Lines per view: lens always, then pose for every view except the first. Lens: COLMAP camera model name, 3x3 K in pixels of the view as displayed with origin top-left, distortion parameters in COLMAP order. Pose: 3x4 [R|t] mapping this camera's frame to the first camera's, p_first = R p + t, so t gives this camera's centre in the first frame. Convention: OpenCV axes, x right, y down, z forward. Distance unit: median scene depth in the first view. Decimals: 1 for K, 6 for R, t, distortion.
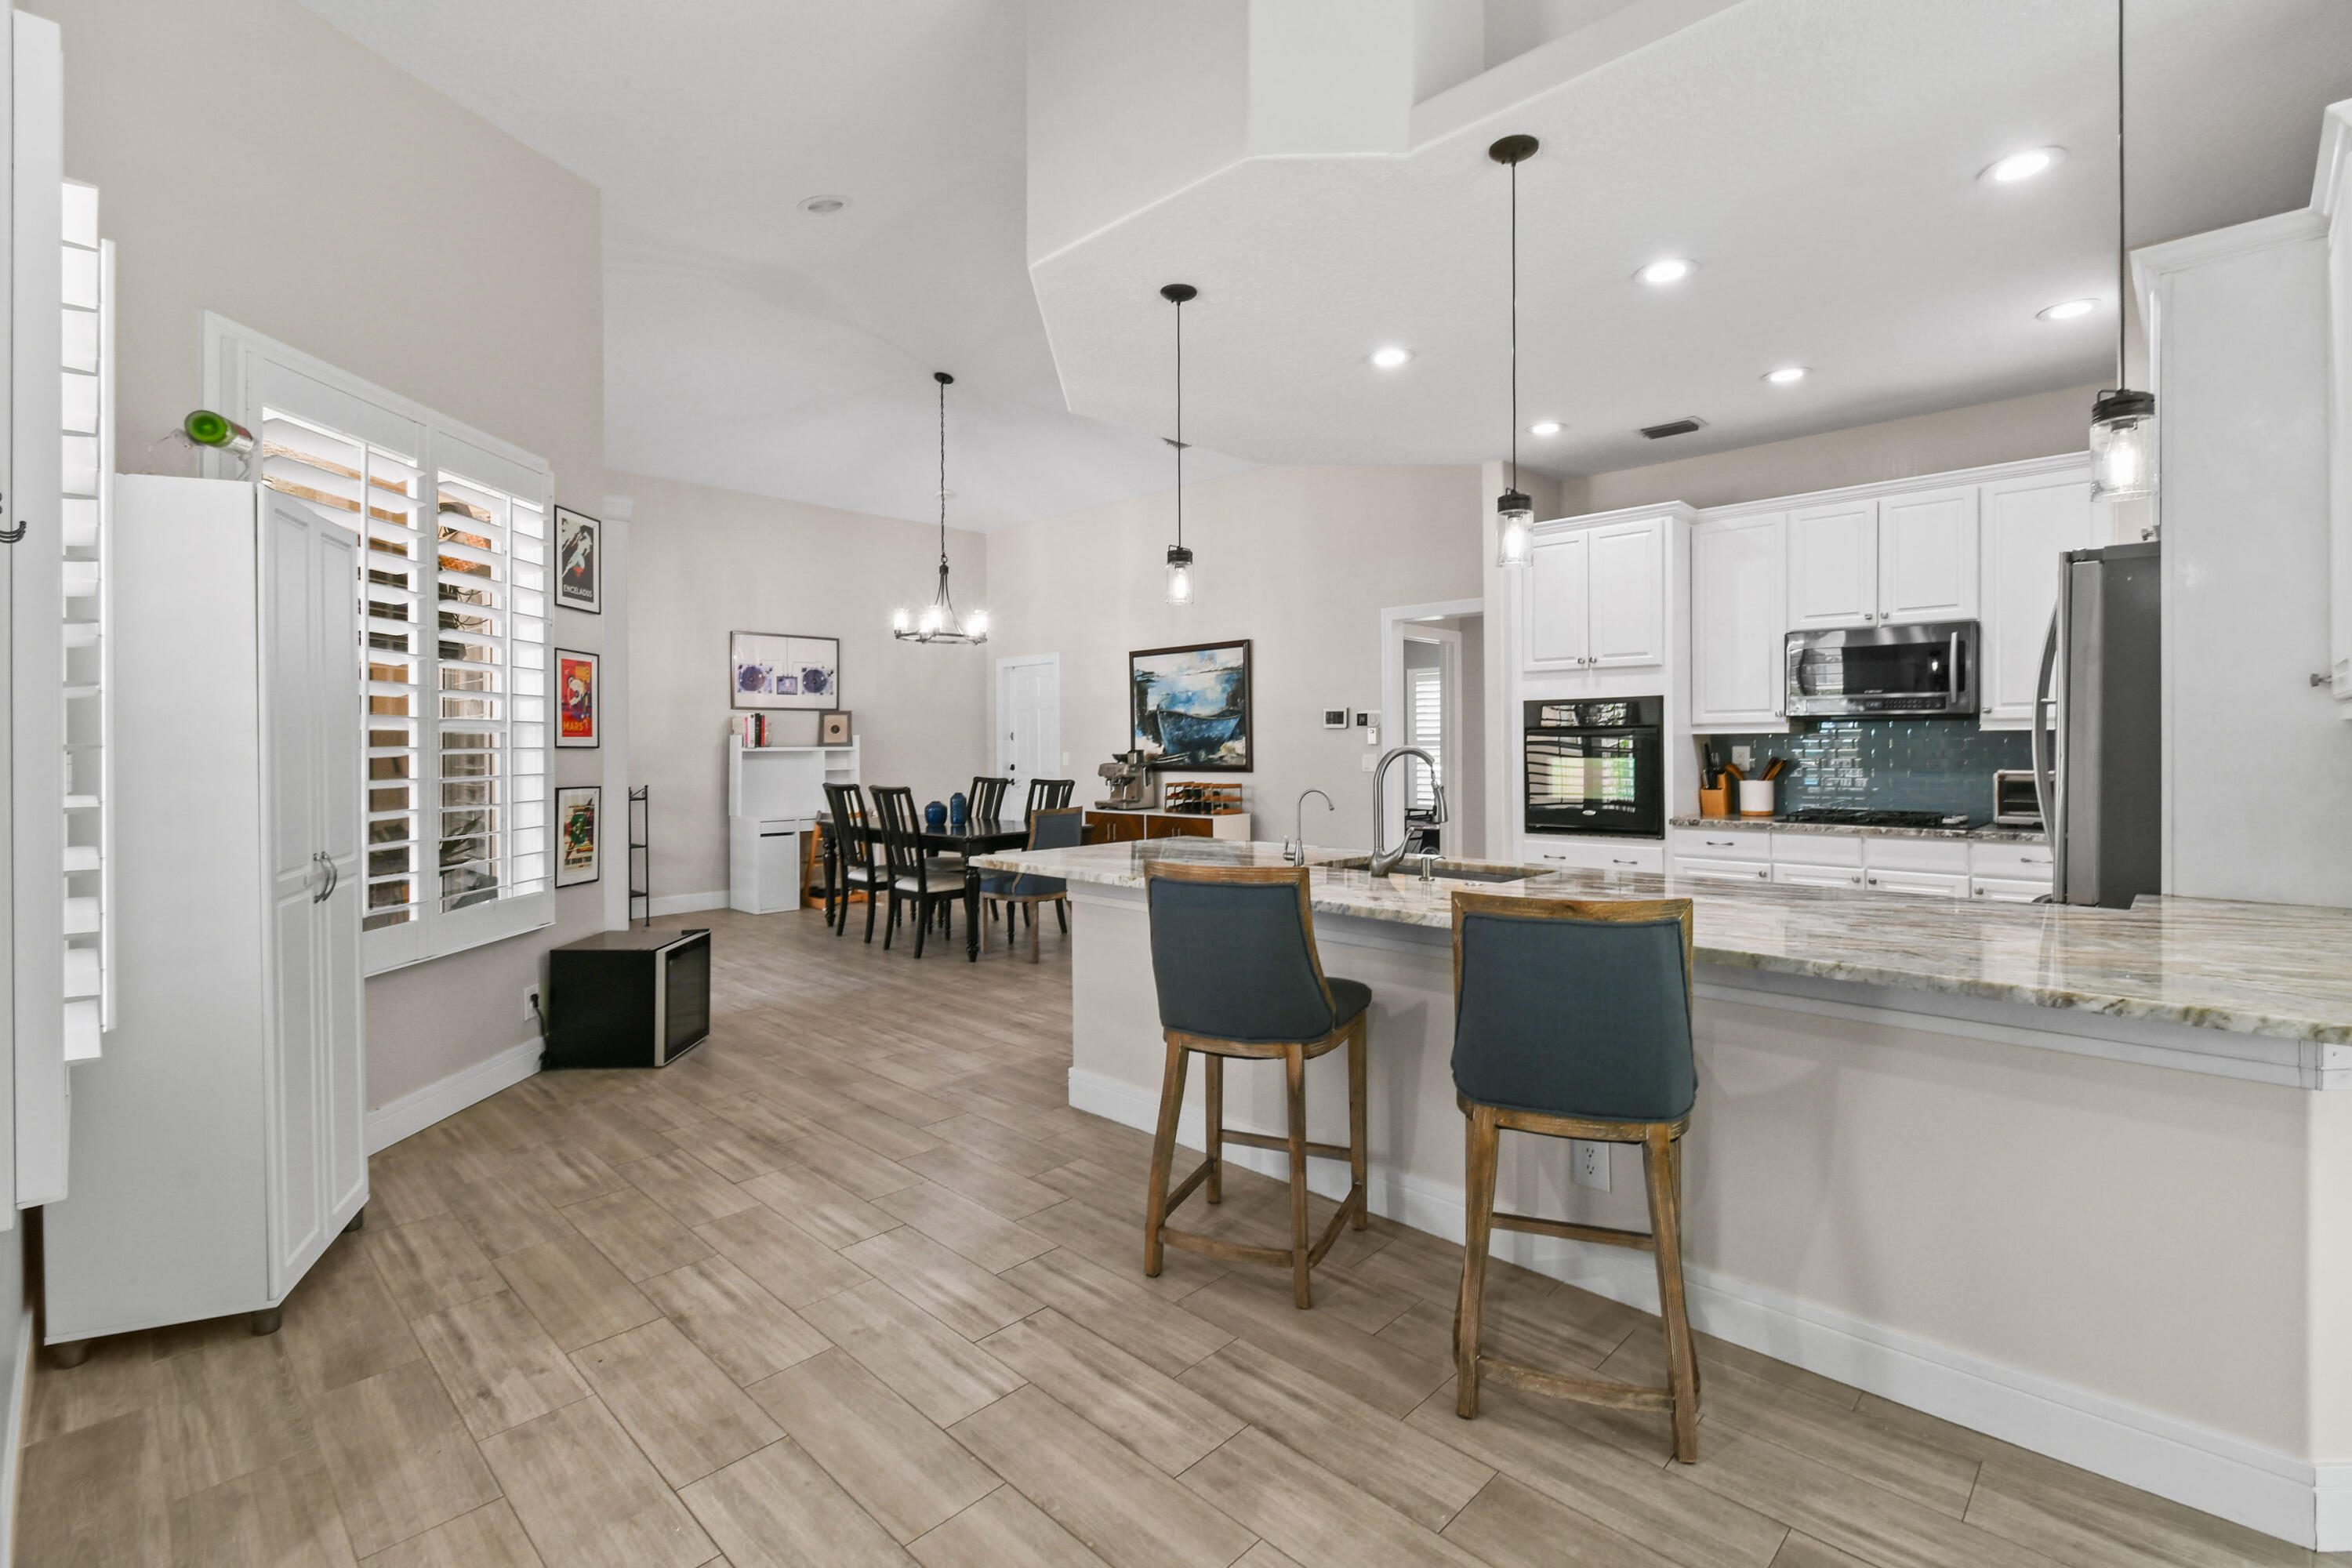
lens RADIAL K [[1044.7, 0, 1183.1], [0, 1044.7, 756.9], [0, 0, 1]] dist [0.002398, -0.001142]
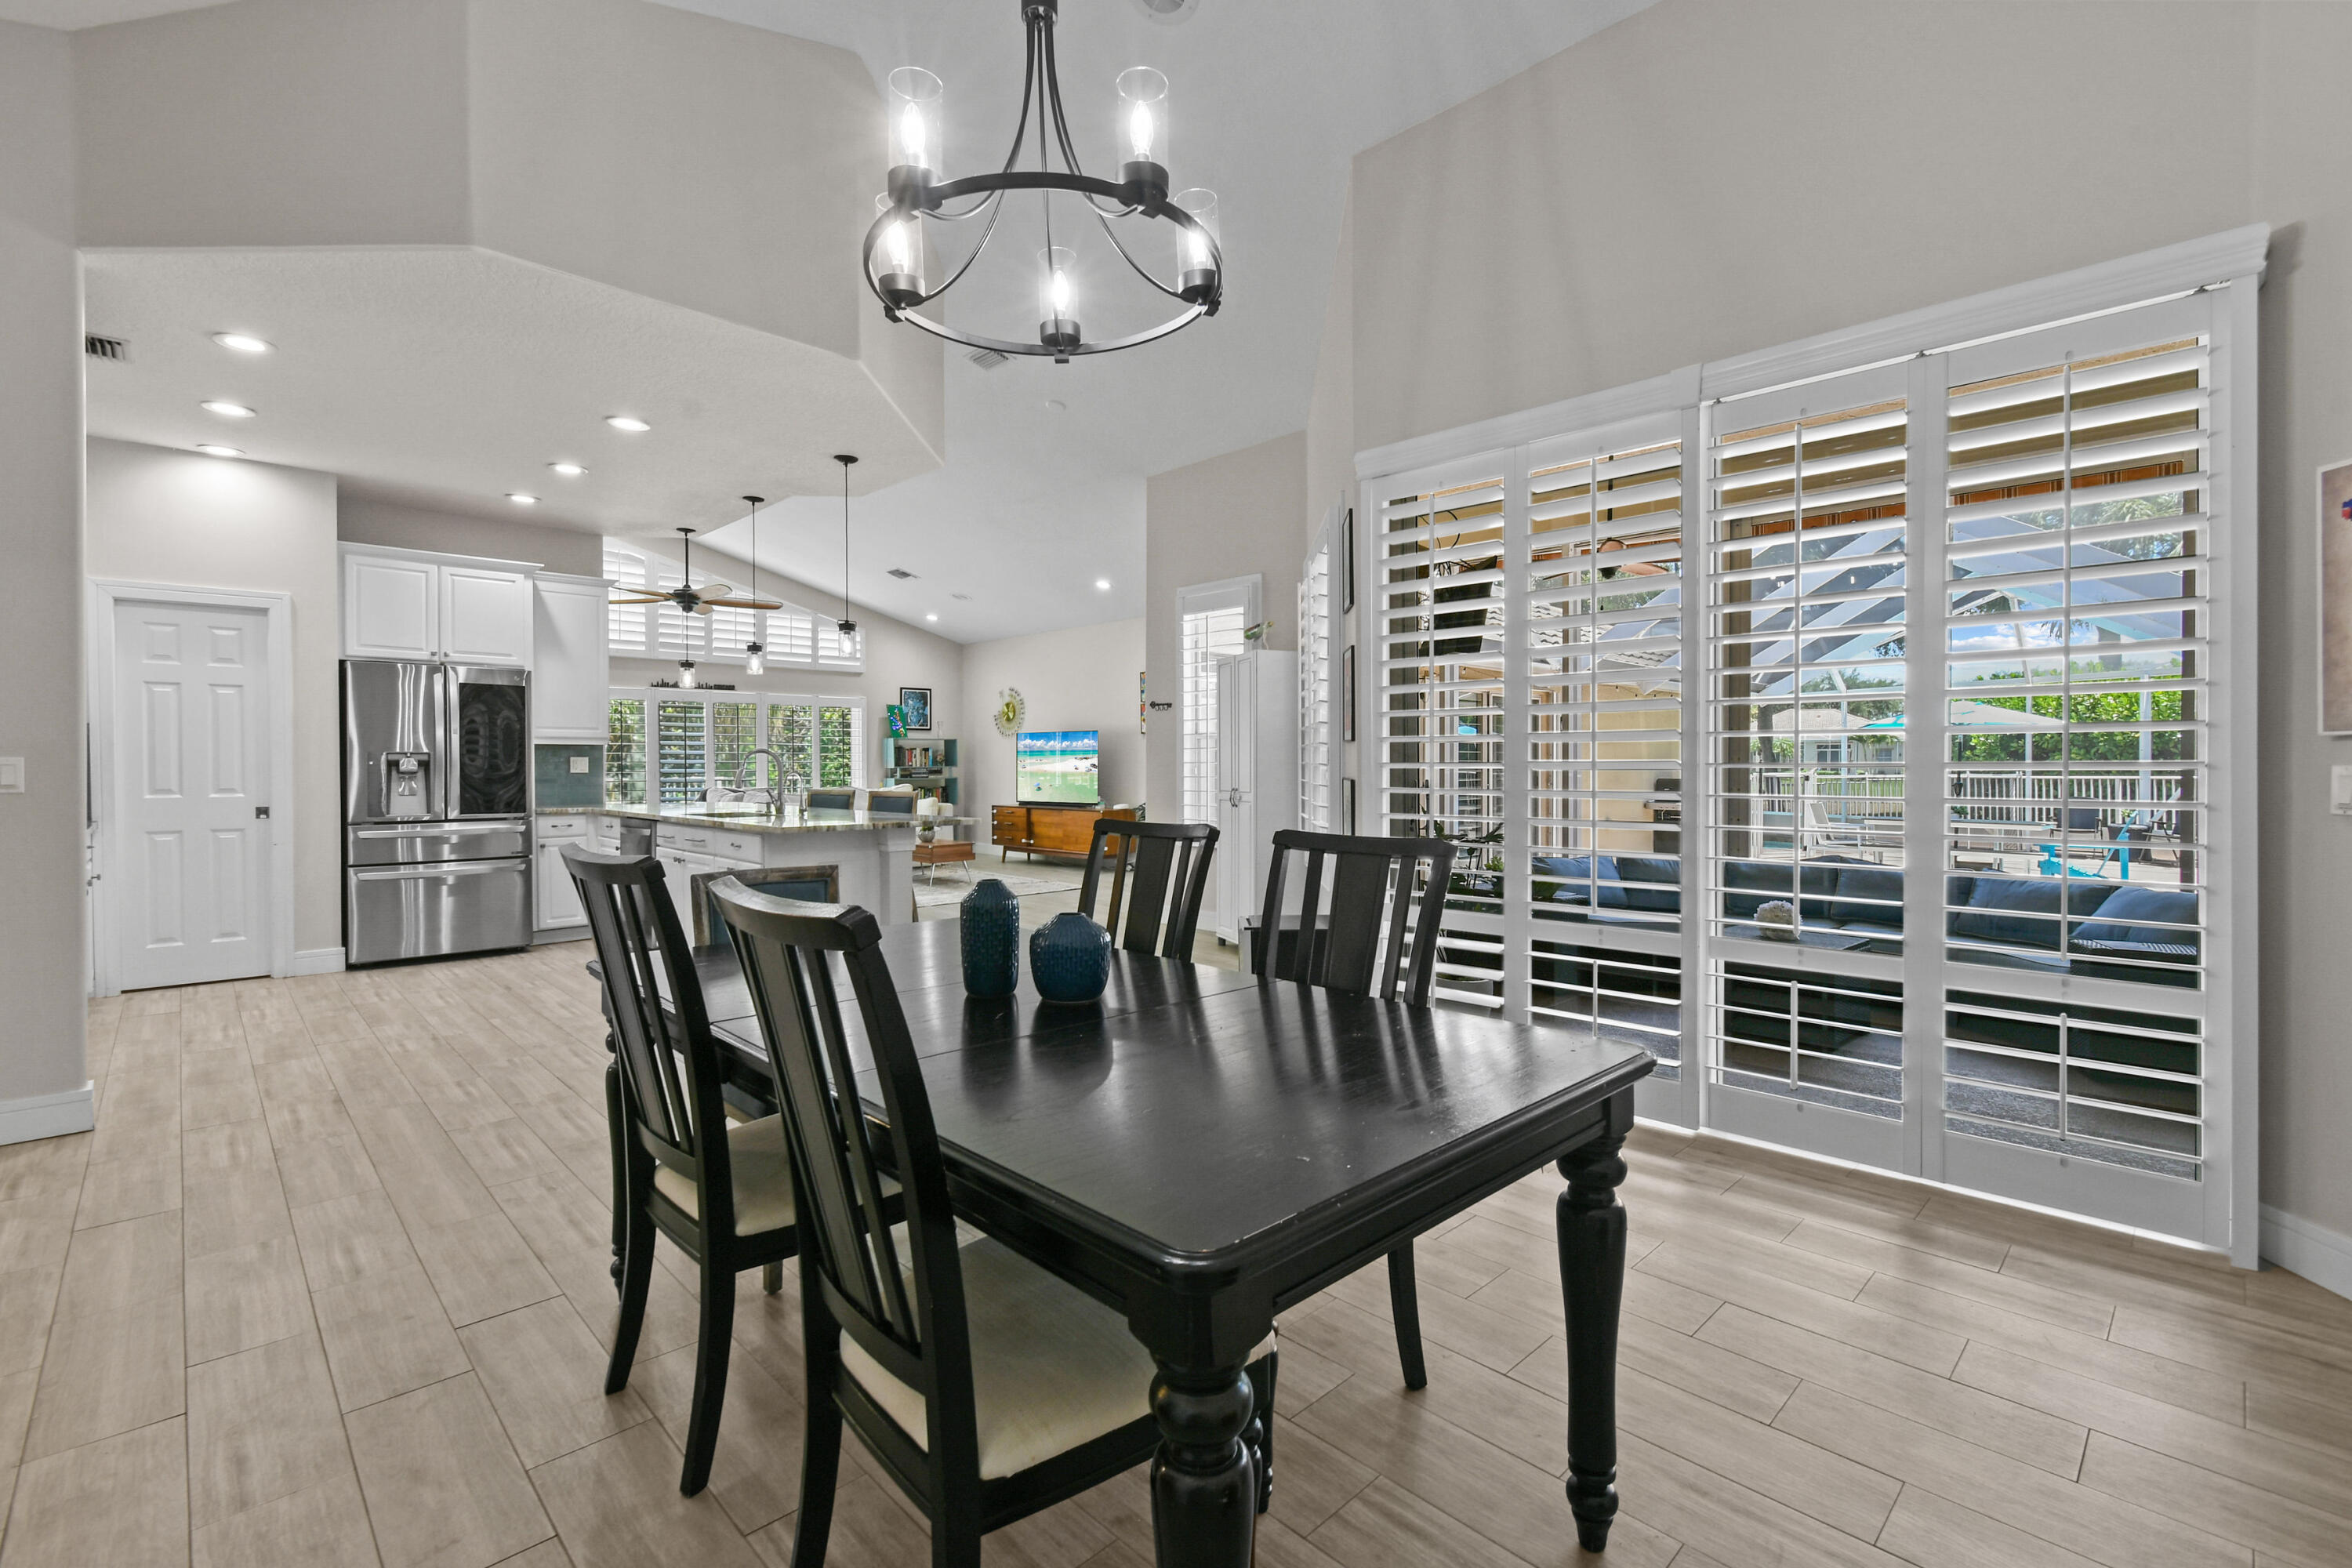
lens RADIAL K [[1042.4, 0, 1189.5], [0, 1042.4, 764.9], [0, 0, 1]] dist [0.002831, 0.000130]
pose [[-0.999465, 0.007166, 0.031921, -0.271002], [0.007561, 0.999896, 0.012284, 0.000275], [-0.031830, 0.012518, -0.999415, 1.227347]]
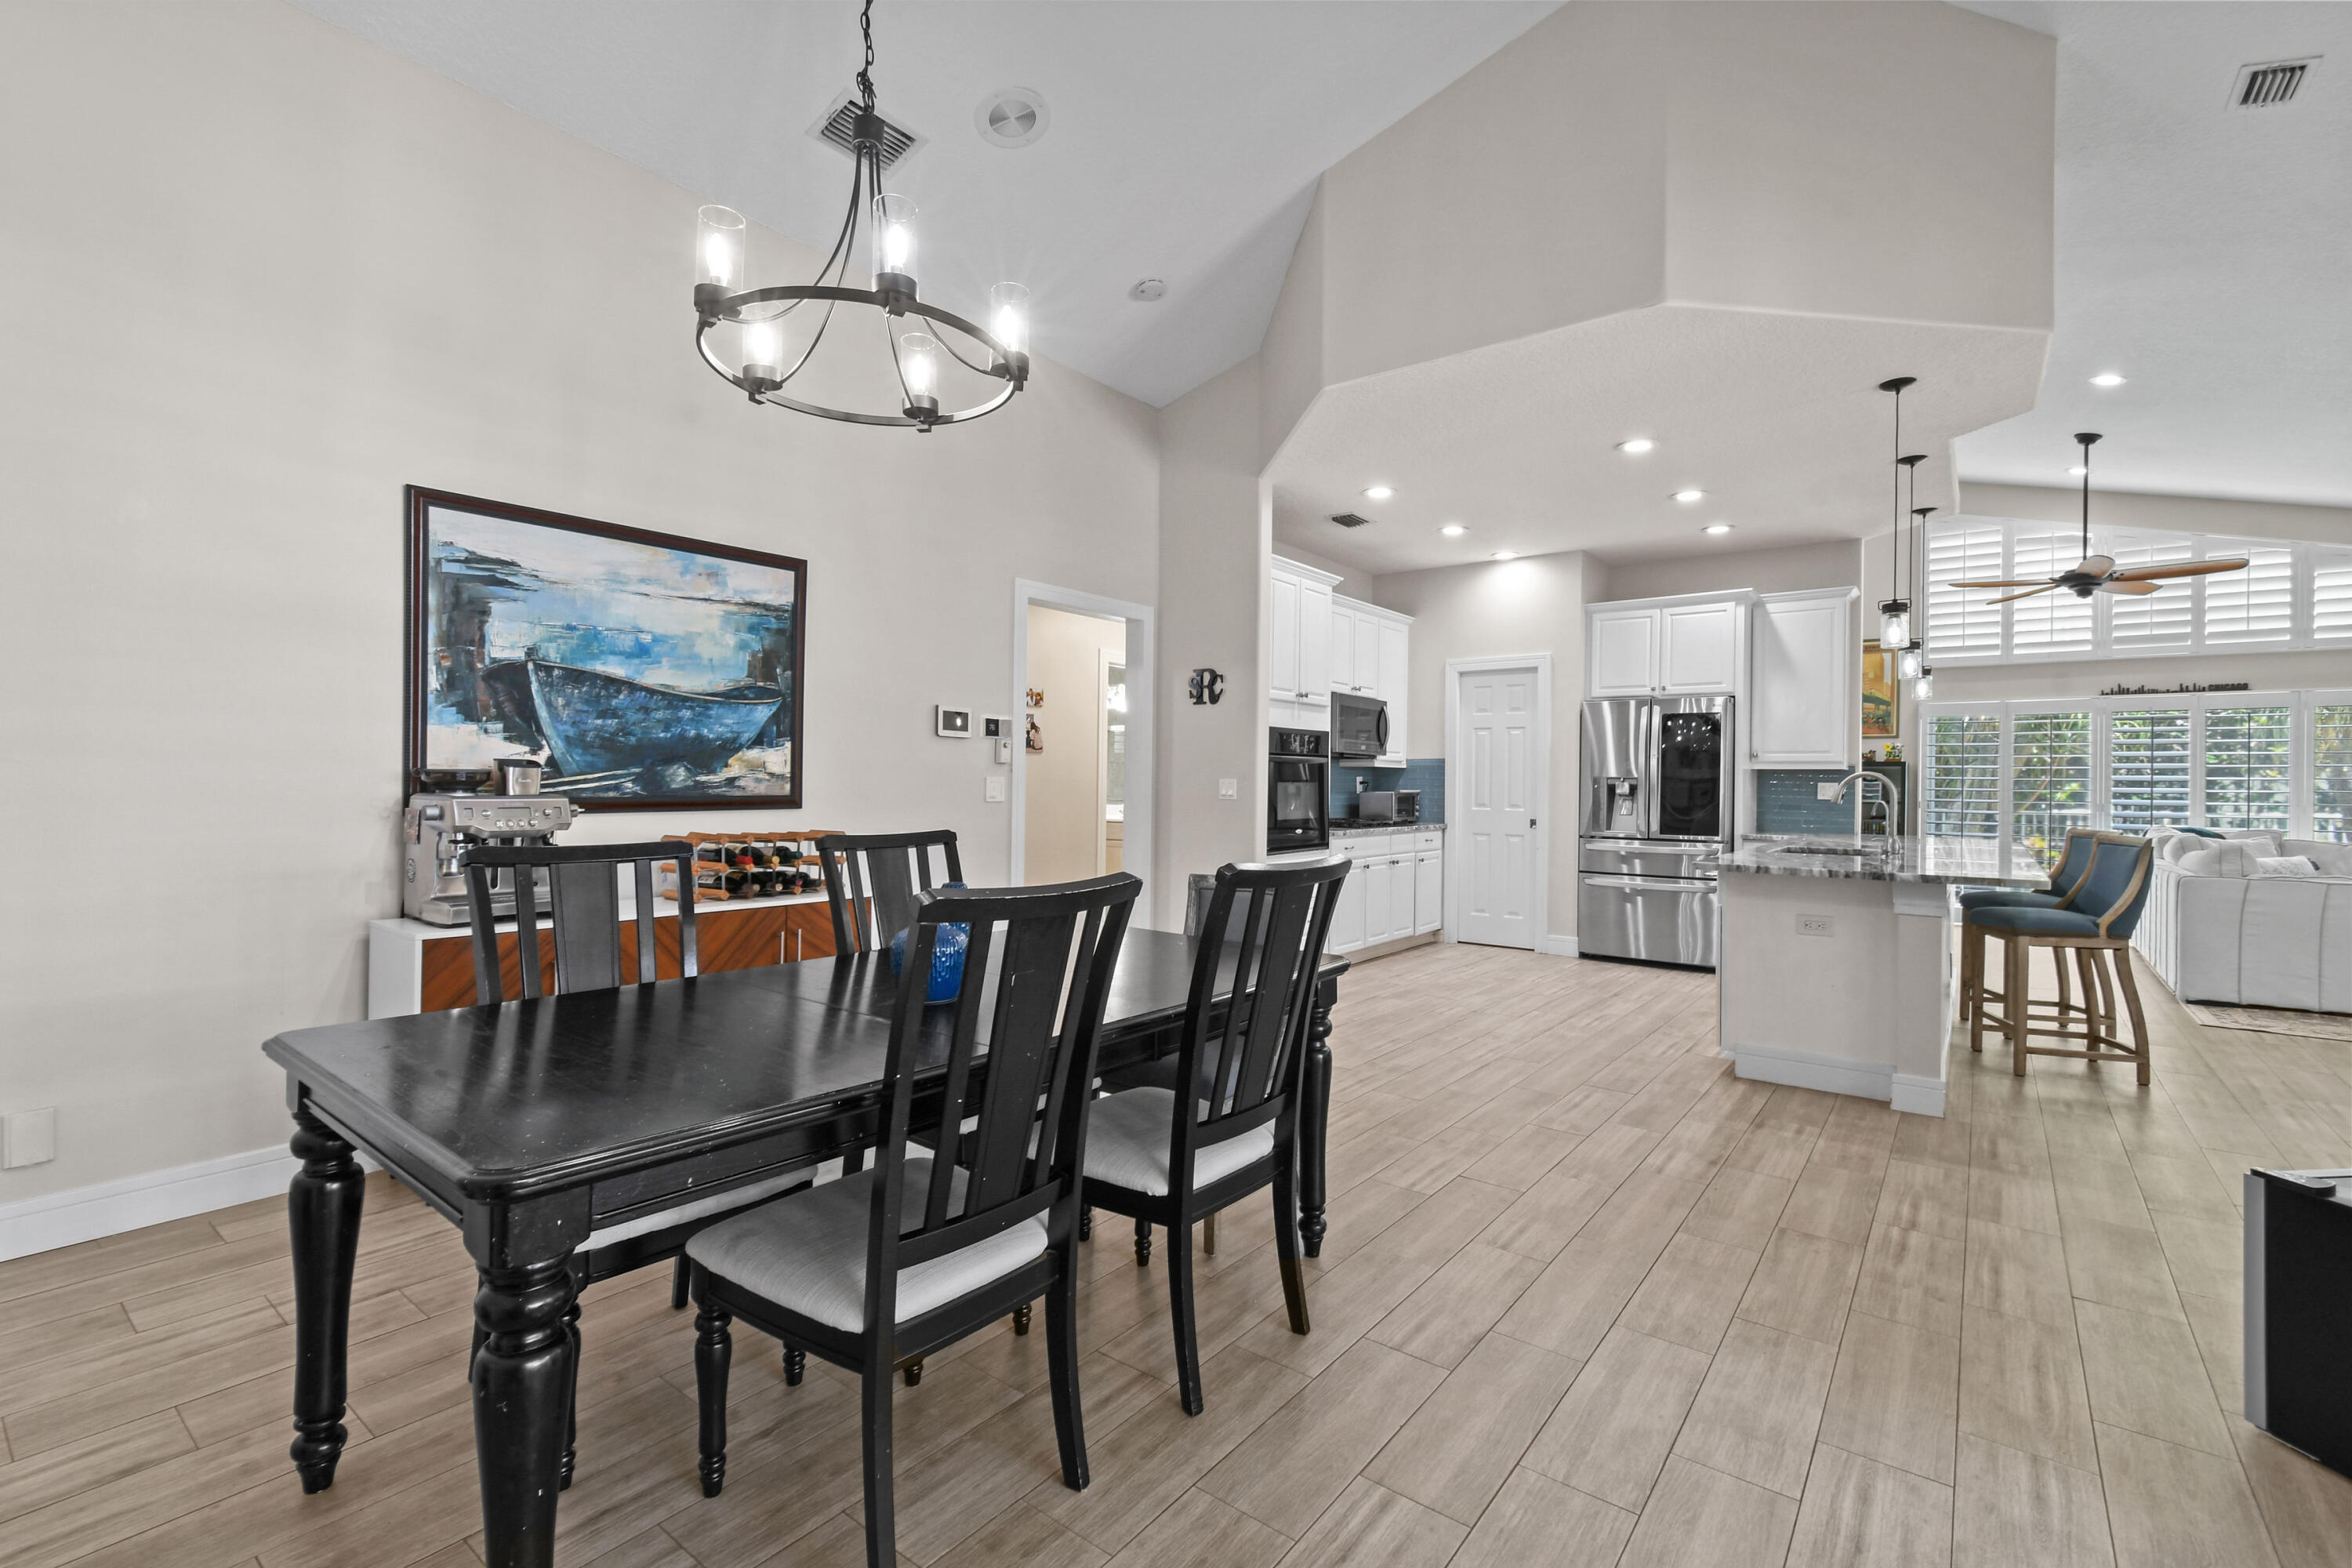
lens RADIAL K [[1039.4, 0, 1176.0], [0, 1039.4, 784.0], [0, 0, 1]] dist [0.000736, -0.000732]
pose [[-0.100770, 0.004212, 0.994901, -0.520509], [0.001282, 0.999991, -0.004104, 0.005012], [-0.994909, 0.000862, -0.100775, 0.924881]]
